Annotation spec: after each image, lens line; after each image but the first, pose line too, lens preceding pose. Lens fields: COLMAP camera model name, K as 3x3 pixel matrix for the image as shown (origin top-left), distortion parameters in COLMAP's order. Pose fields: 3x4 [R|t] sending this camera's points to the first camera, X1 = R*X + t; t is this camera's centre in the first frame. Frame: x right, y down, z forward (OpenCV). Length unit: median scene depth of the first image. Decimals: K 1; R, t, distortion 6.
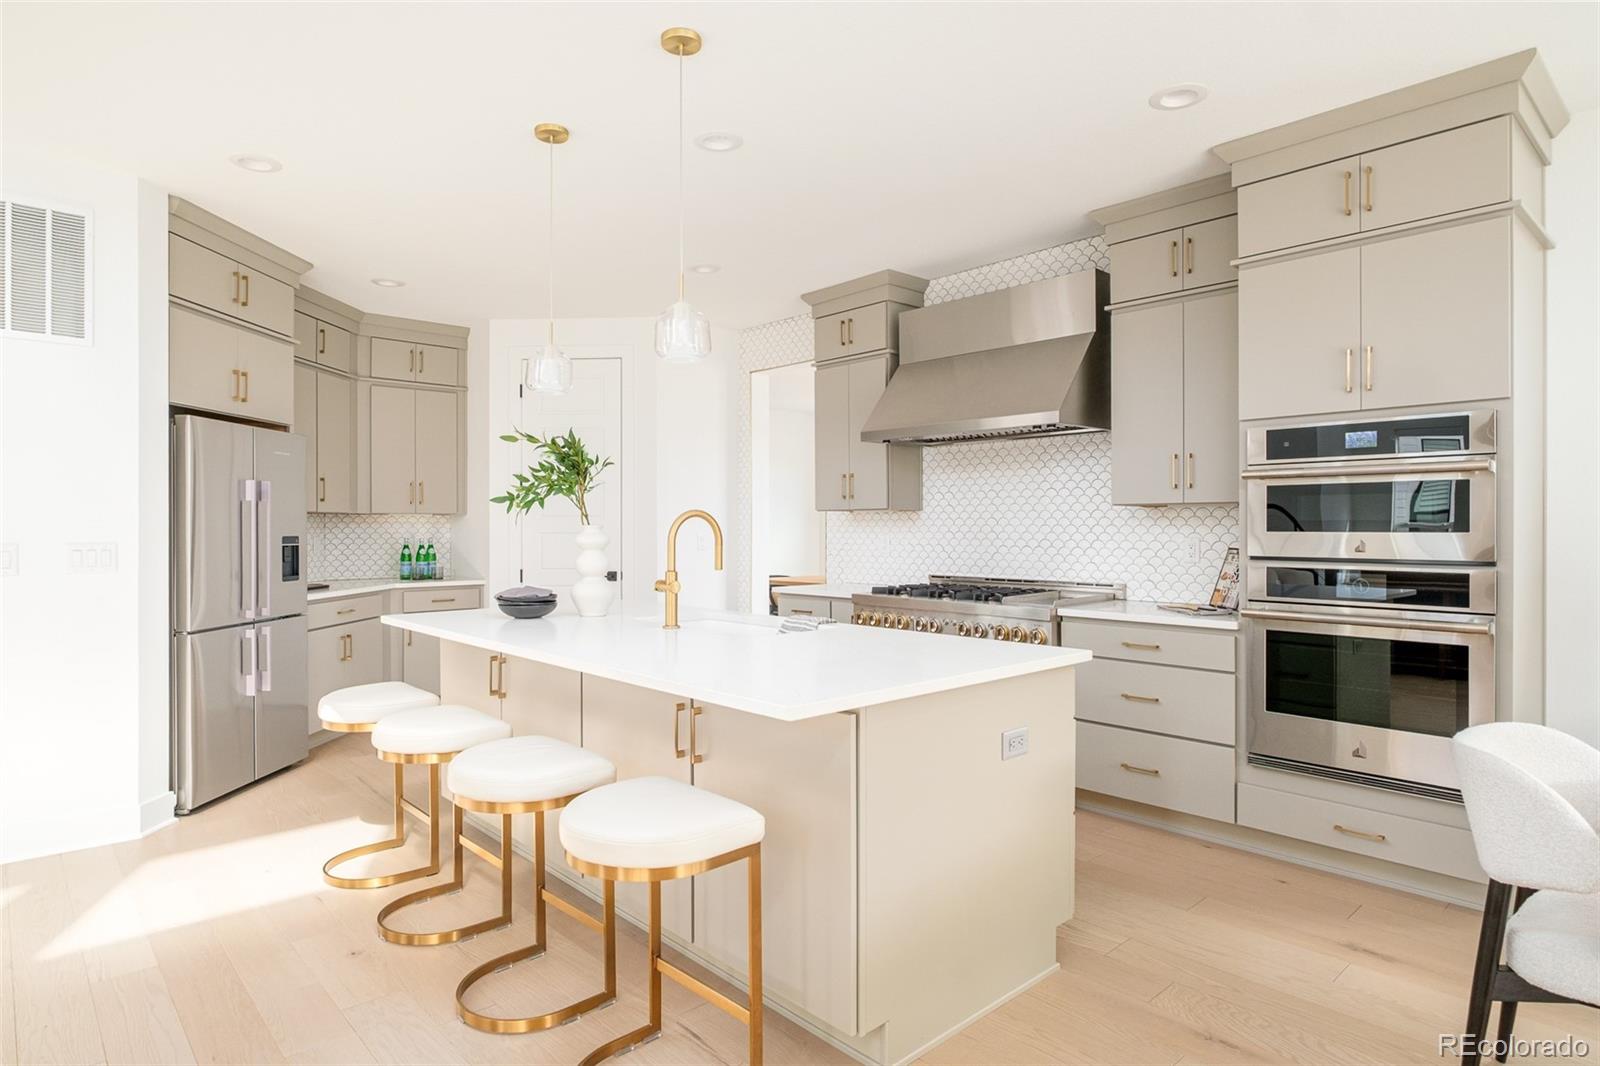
lens RADIAL K [[890.3, 0, 788.7], [0, 890.3, 526.6], [0, 0, 1]] dist [-0.002728, -0.001753]
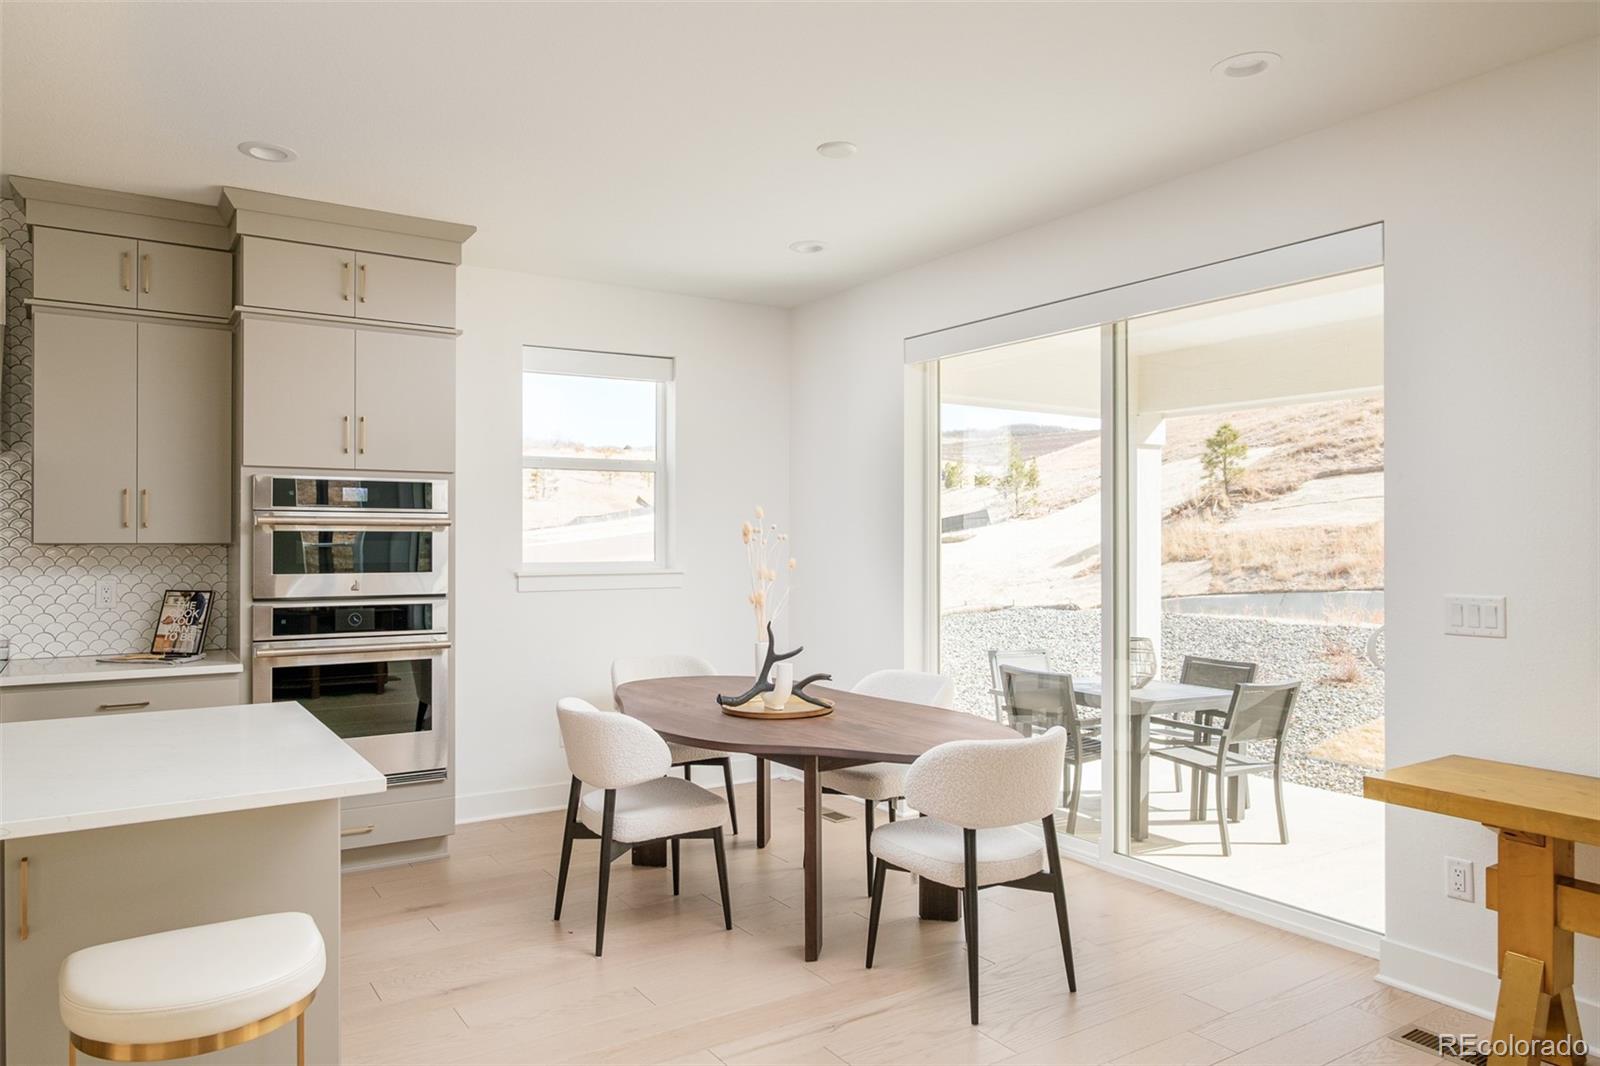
lens RADIAL K [[1068.8, 0, 800.0], [0, 1068.8, 533.0], [0, 0, 1]] dist [-0.020758, 0.000517]
pose [[0.143390, 0.005527, 0.989651, -0.612189], [-0.001573, 0.999984, -0.005357, -0.037129], [-0.989665, -0.000788, 0.143397, 0.200719]]
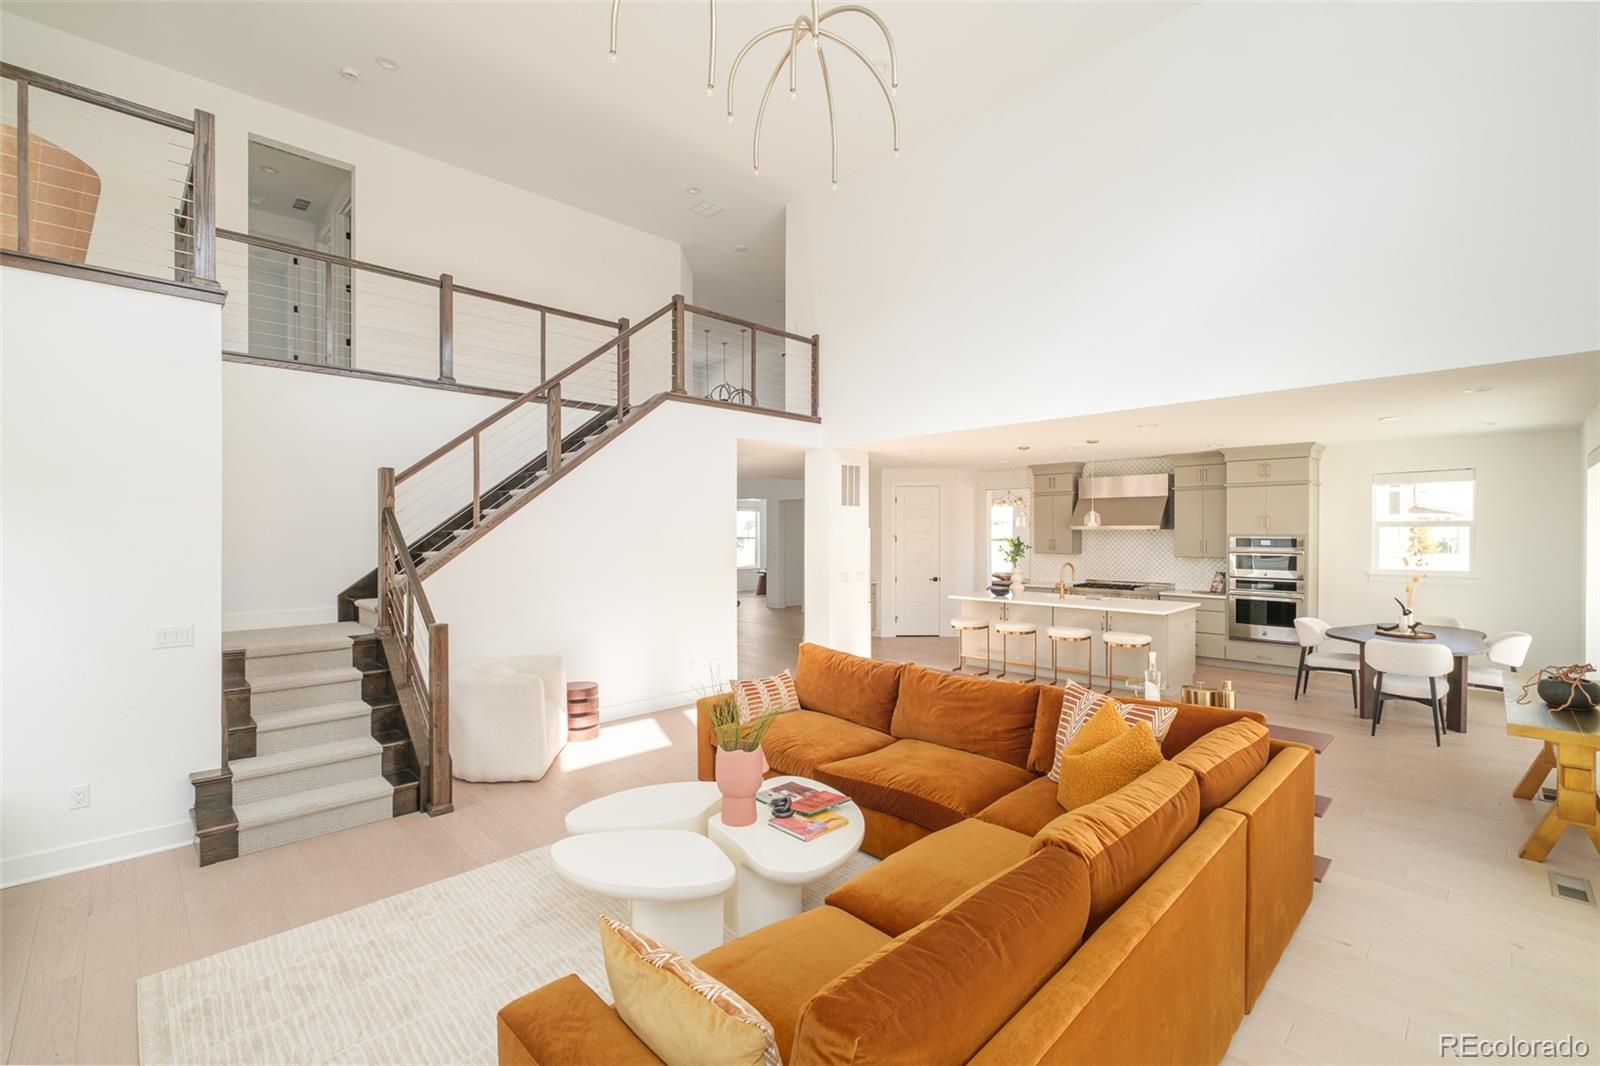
lens RADIAL K [[688.4, 0, 802.1], [0, 688.4, 537.3], [0, 0, 1]] dist [0.000305, -0.000385]
pose [[0.998654, 0.001522, 0.051844, -1.192370], [-0.001905, 0.999971, 0.007343, -0.125667], [-0.051831, -0.007432, 0.998628, -1.452584]]
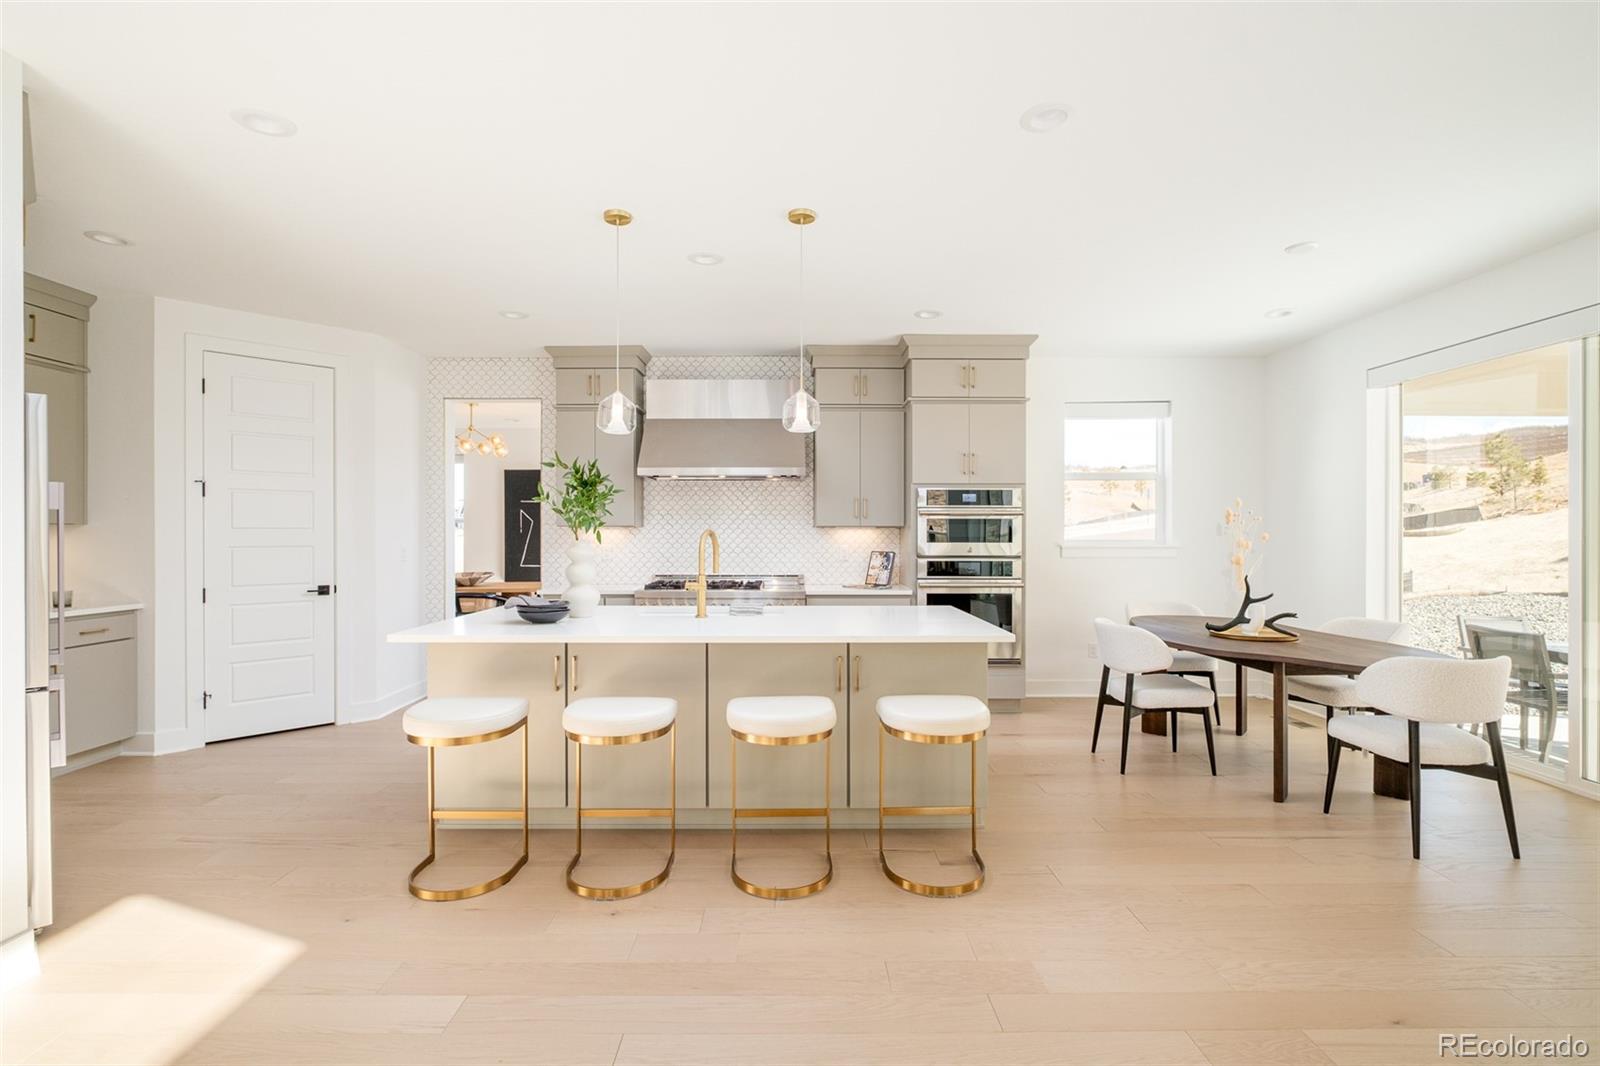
lens RADIAL K [[734.5, 0, 788.7], [0, 734.5, 537.6], [0, 0, 1]] dist [-0.003217, -0.000463]
pose [[0.667883, -0.001693, 0.744264, -0.839027], [-0.001664, 0.999992, 0.003768, -0.010449], [-0.744264, -0.003755, 0.667875, 0.159641]]
